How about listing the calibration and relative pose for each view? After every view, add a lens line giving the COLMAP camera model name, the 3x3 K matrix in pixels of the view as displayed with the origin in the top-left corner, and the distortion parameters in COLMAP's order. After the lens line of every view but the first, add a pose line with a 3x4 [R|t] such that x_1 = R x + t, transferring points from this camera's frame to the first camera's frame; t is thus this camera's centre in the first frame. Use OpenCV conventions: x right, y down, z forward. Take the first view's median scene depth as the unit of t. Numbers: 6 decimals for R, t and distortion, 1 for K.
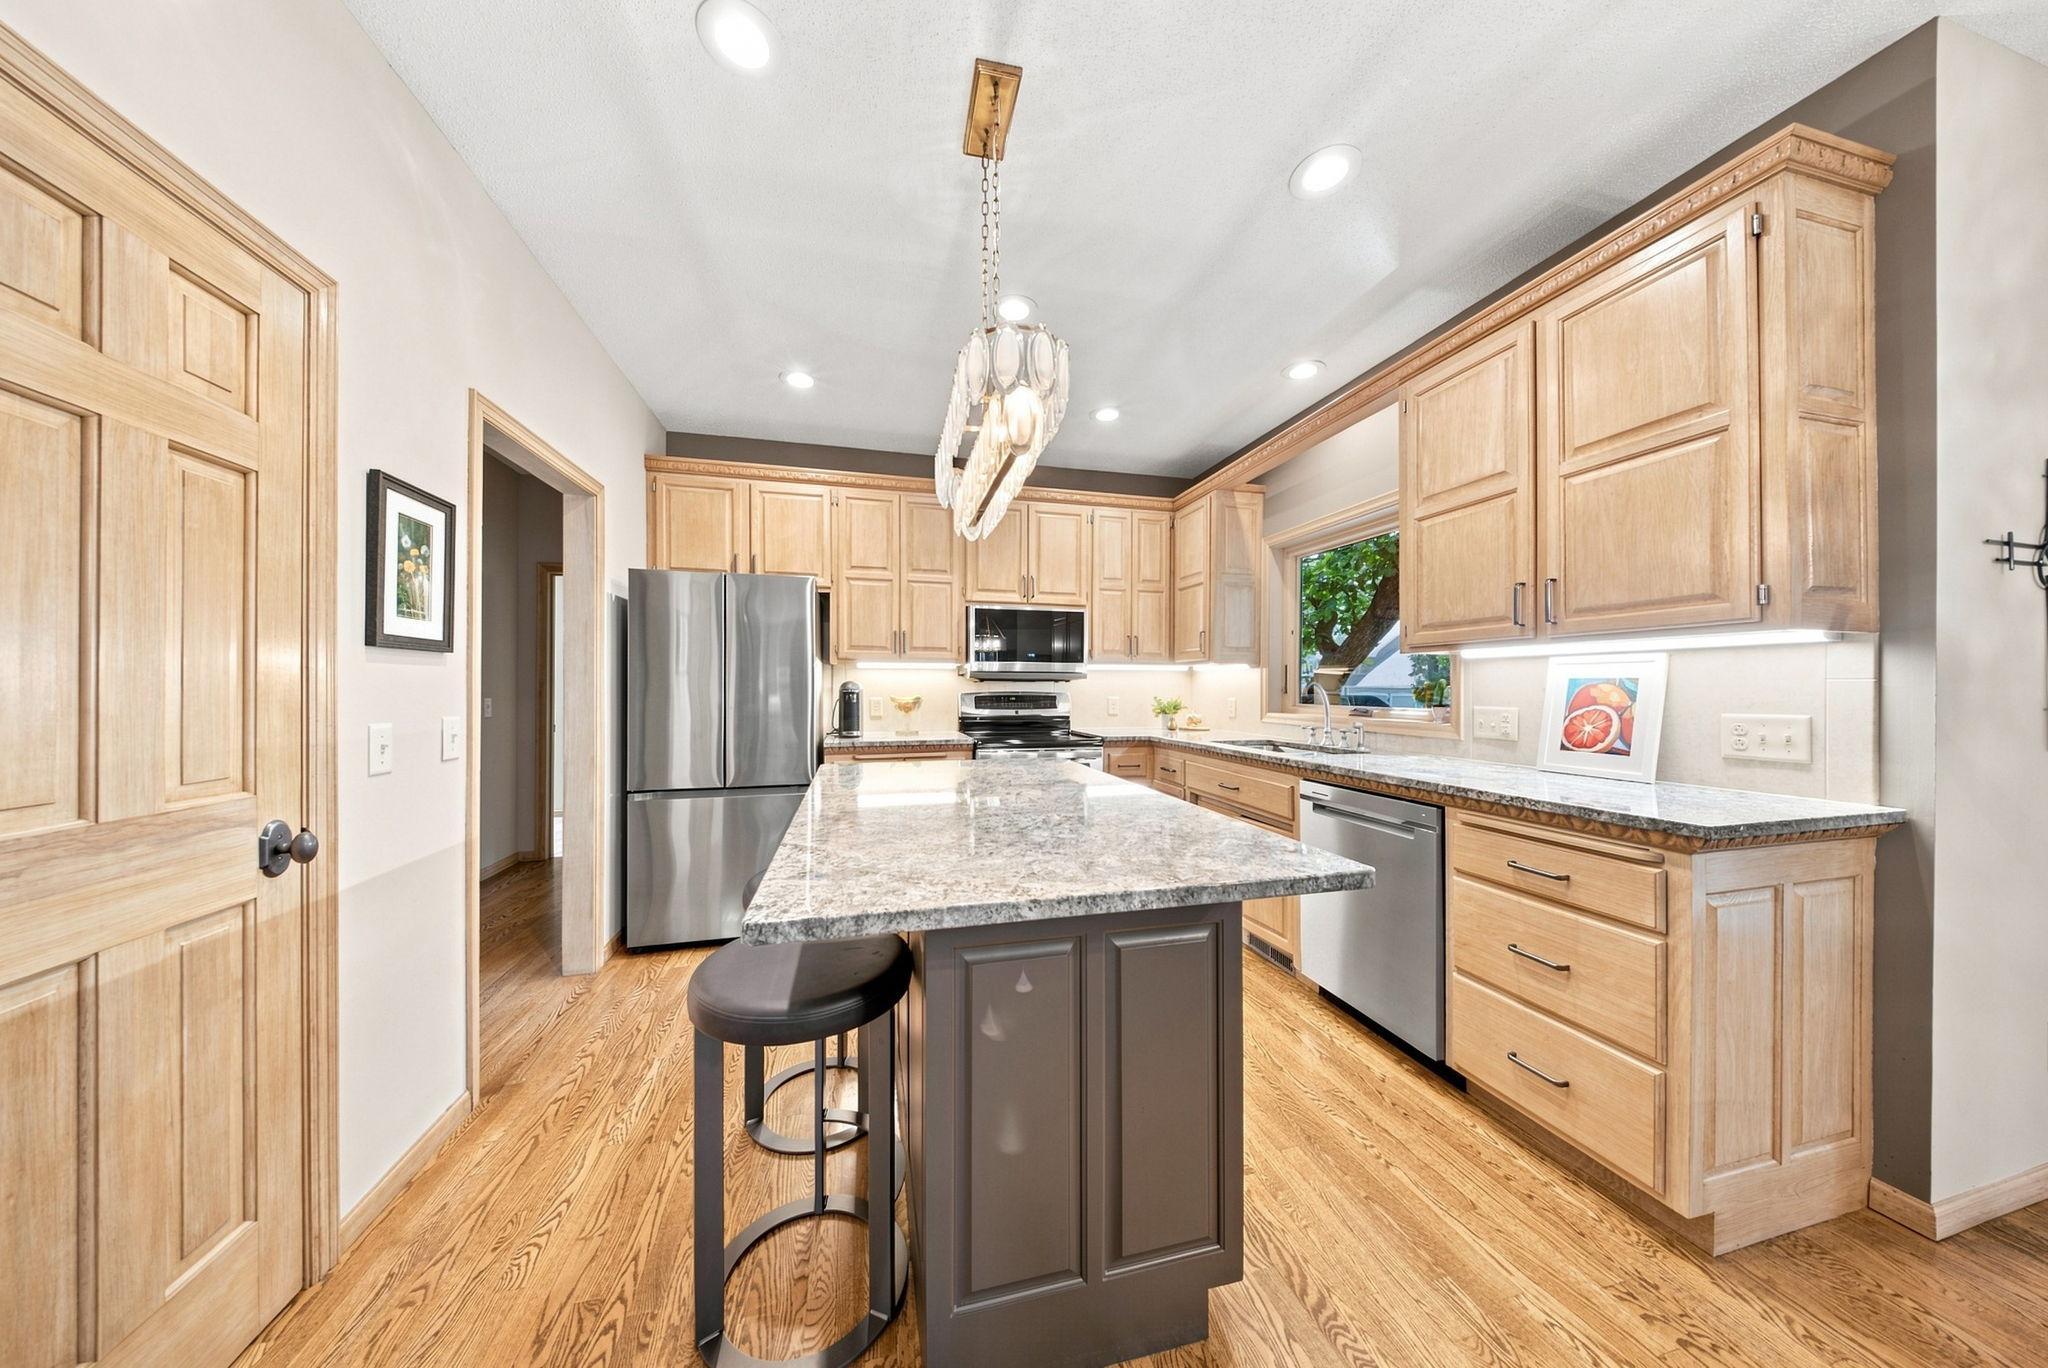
lens RADIAL K [[613.1, 0, 1015.7], [0, 613.1, 682.5], [0, 0, 1]] dist [0.000540, -0.000009]
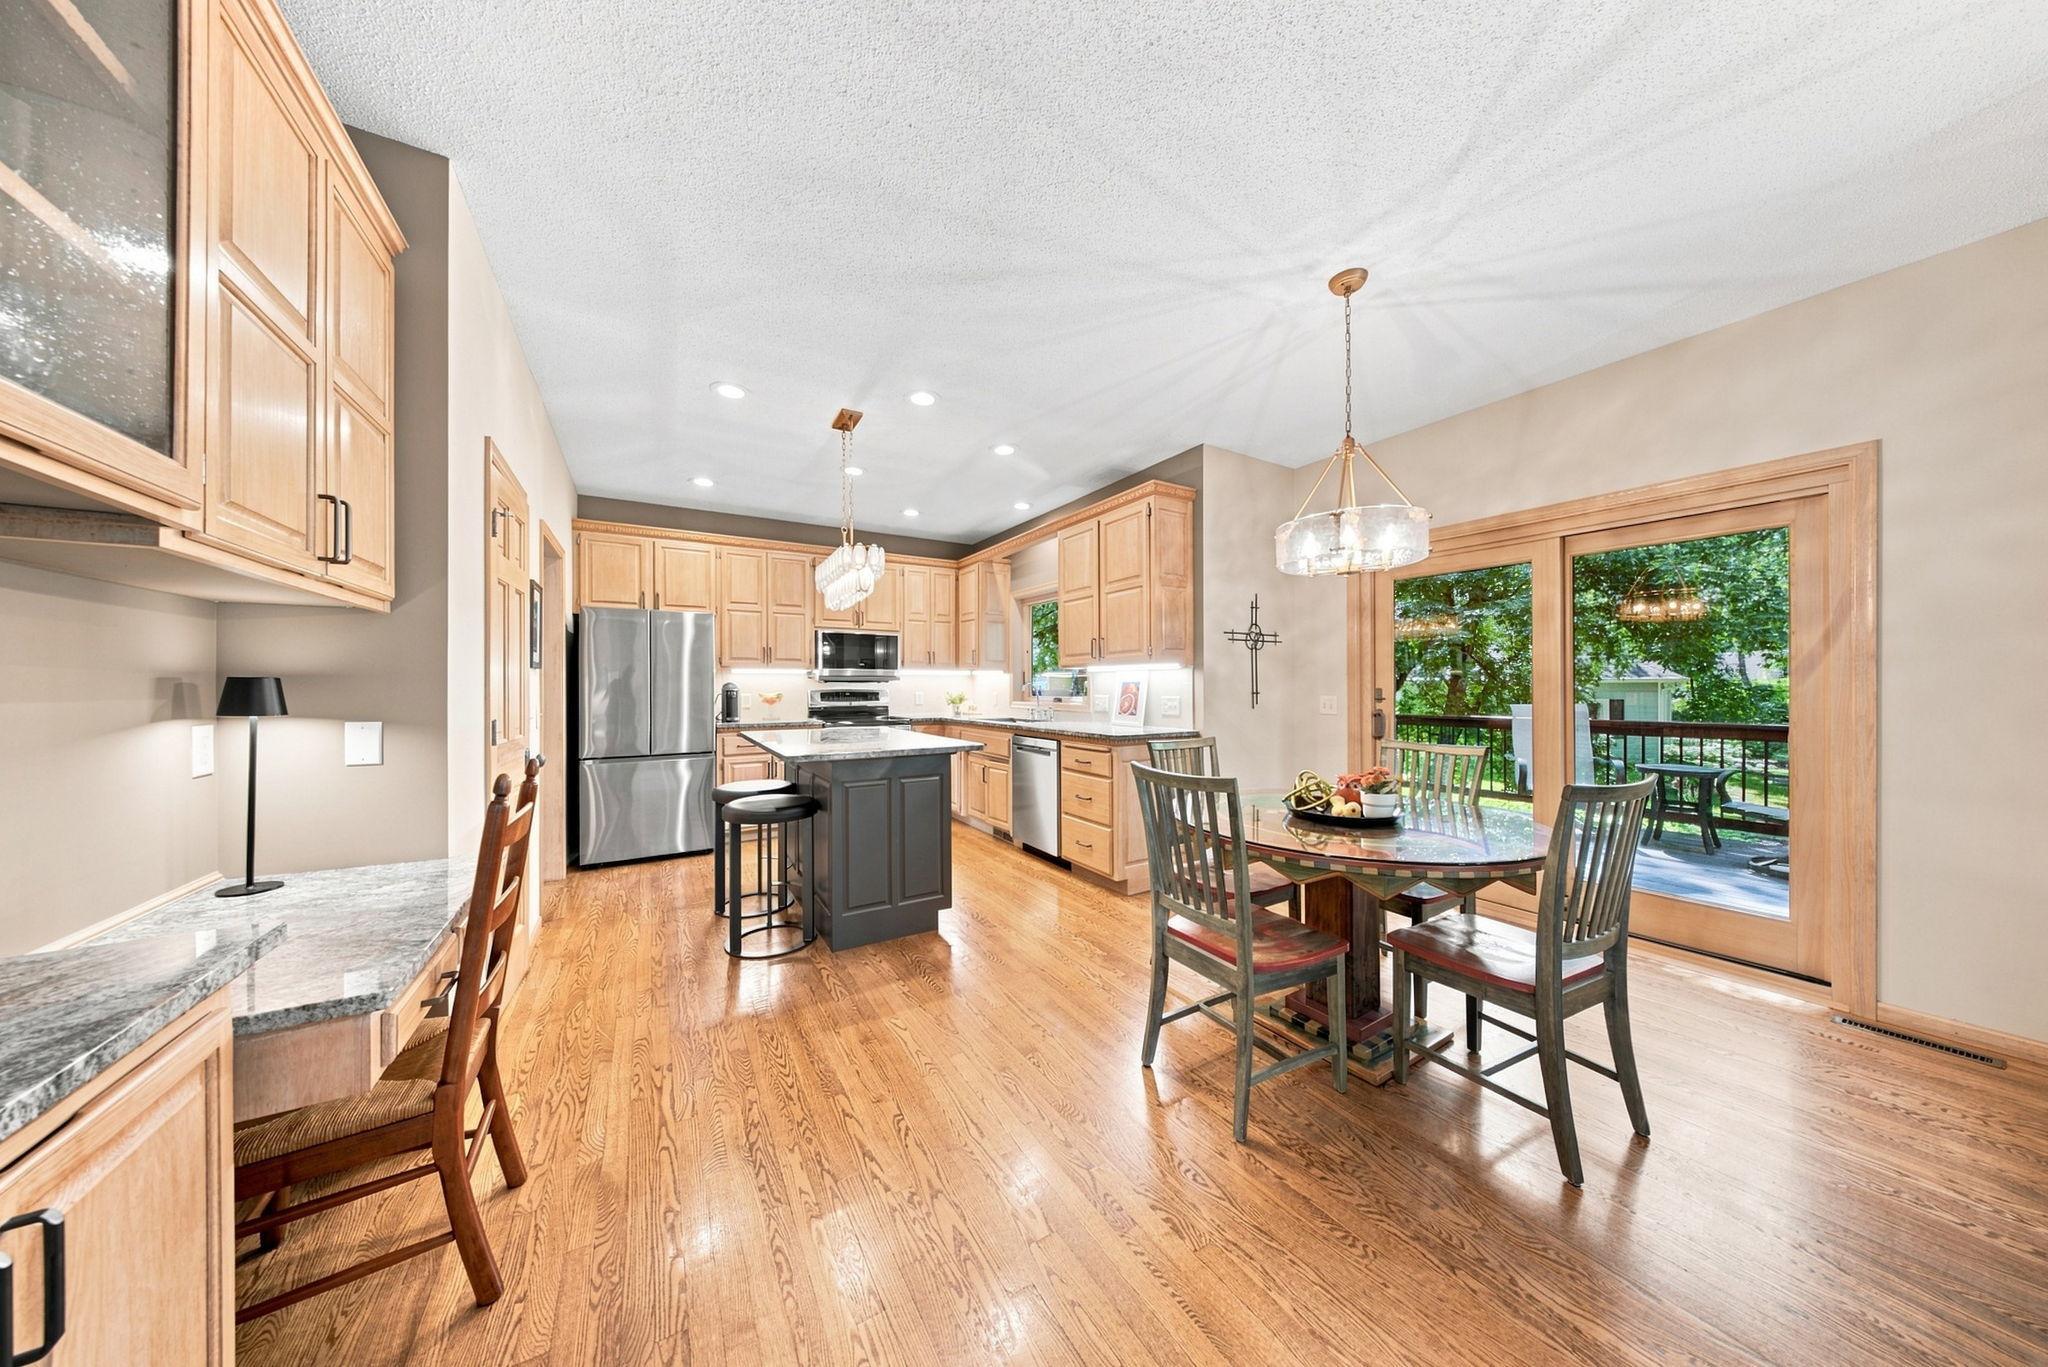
lens RADIAL K [[613.1, 0, 1015.7], [0, 613.1, 682.0], [0, 0, 1]] dist [0.000540, -0.000009]
pose [[0.959042, -0.002053, 0.283255, -0.040005], [0.001278, 0.999995, 0.002918, -0.006448], [-0.283260, -0.002437, 0.959040, -0.571140]]
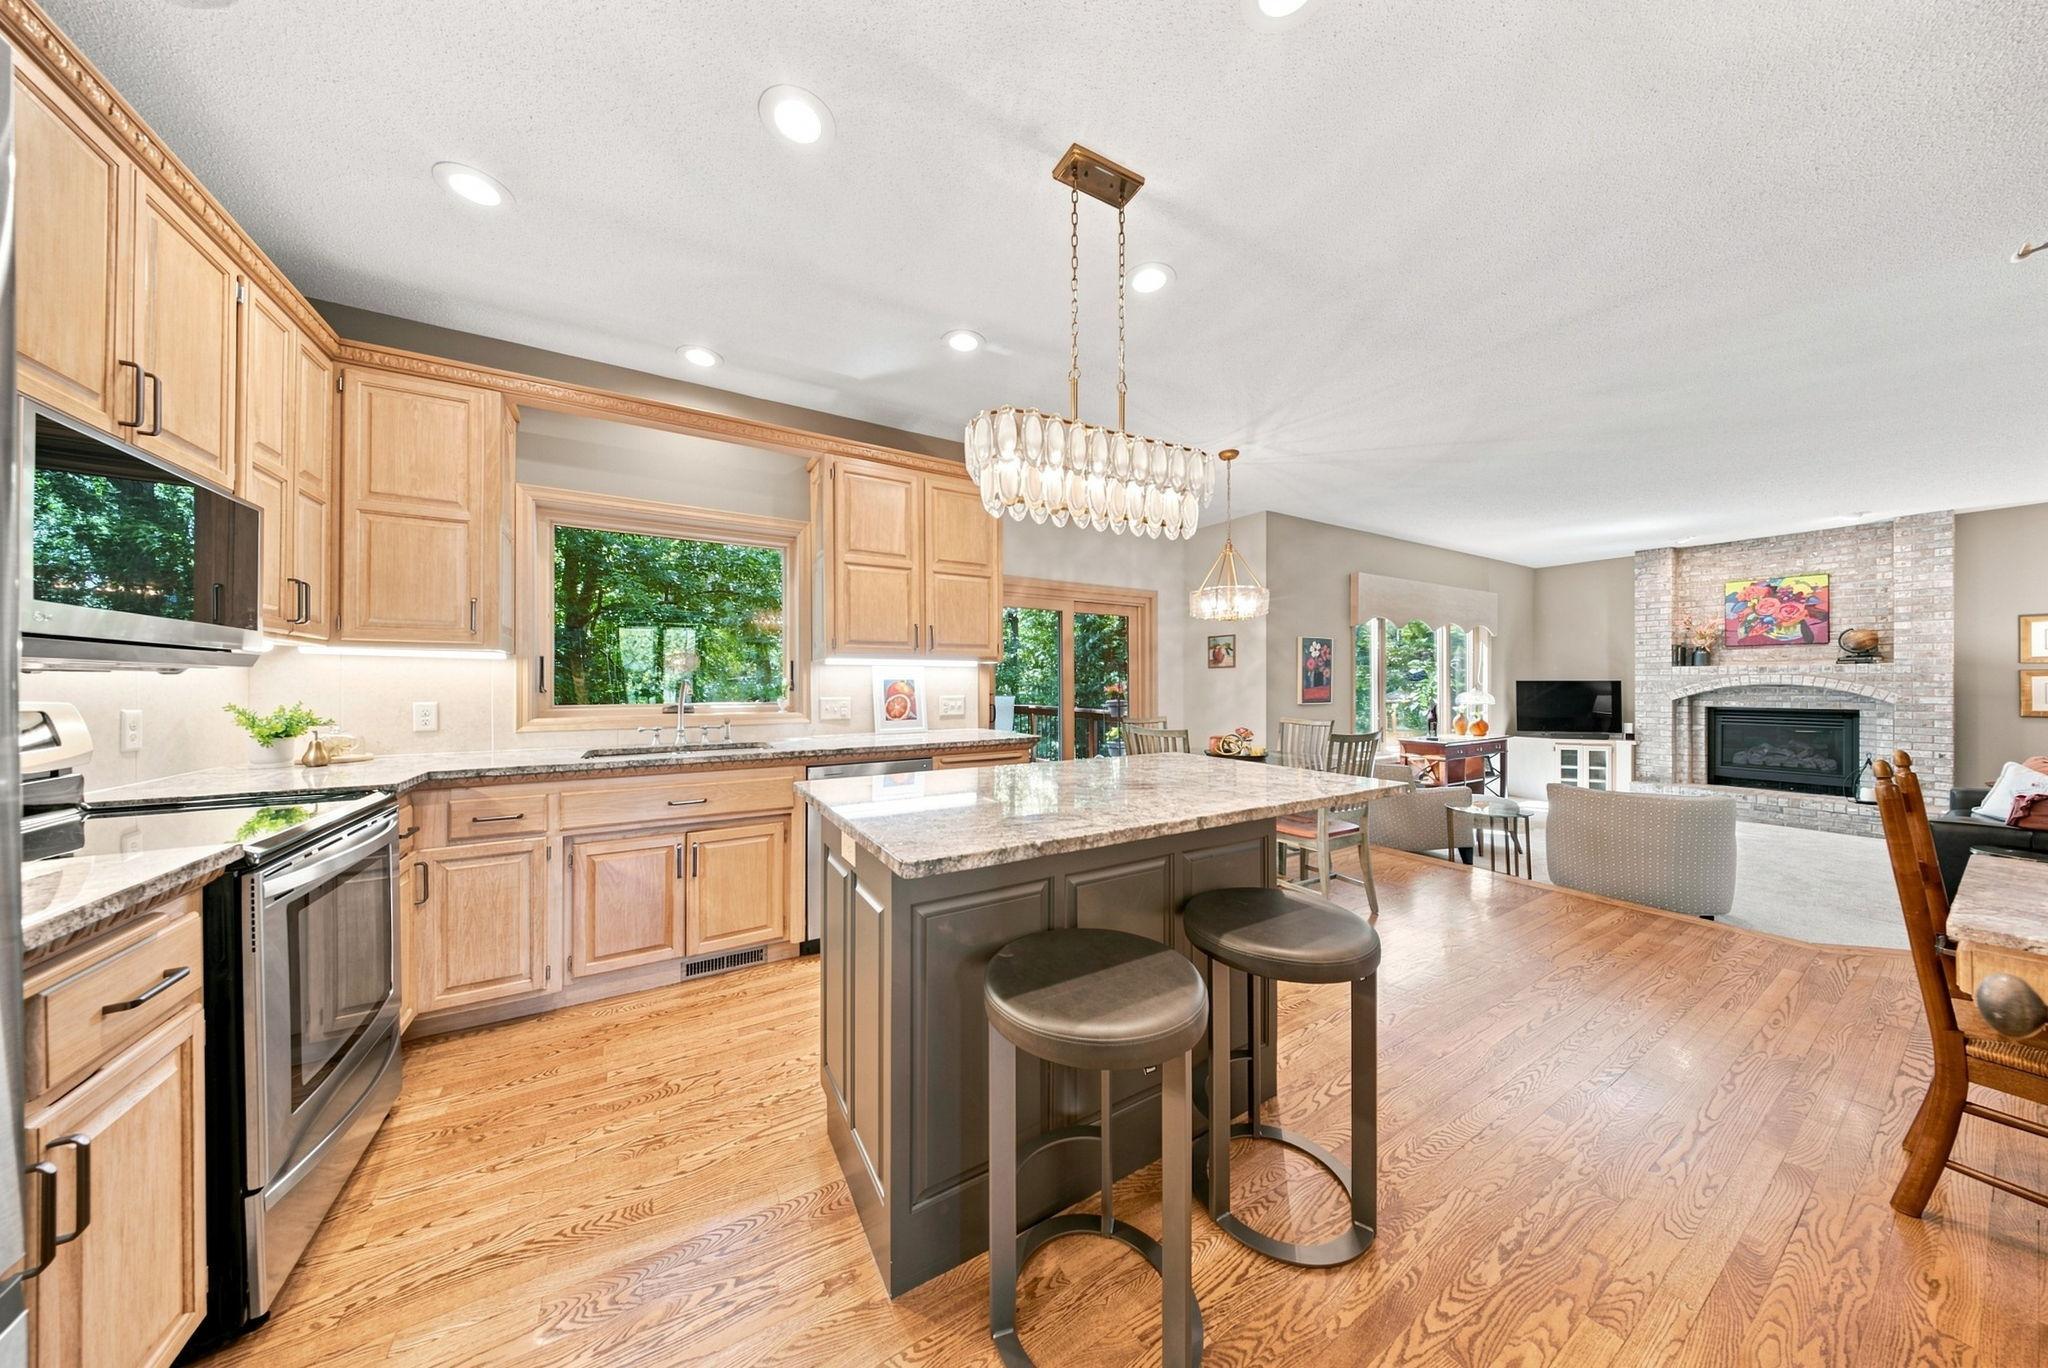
lens RADIAL K [[613.1, 0, 1015.7], [0, 613.1, 682.5], [0, 0, 1]] dist [0.000540, -0.000009]
pose [[-0.279870, -0.004702, 0.960026, -0.507815], [-0.011622, 0.999931, 0.001510, -0.002388], [-0.959968, -0.010735, -0.279905, 0.672074]]
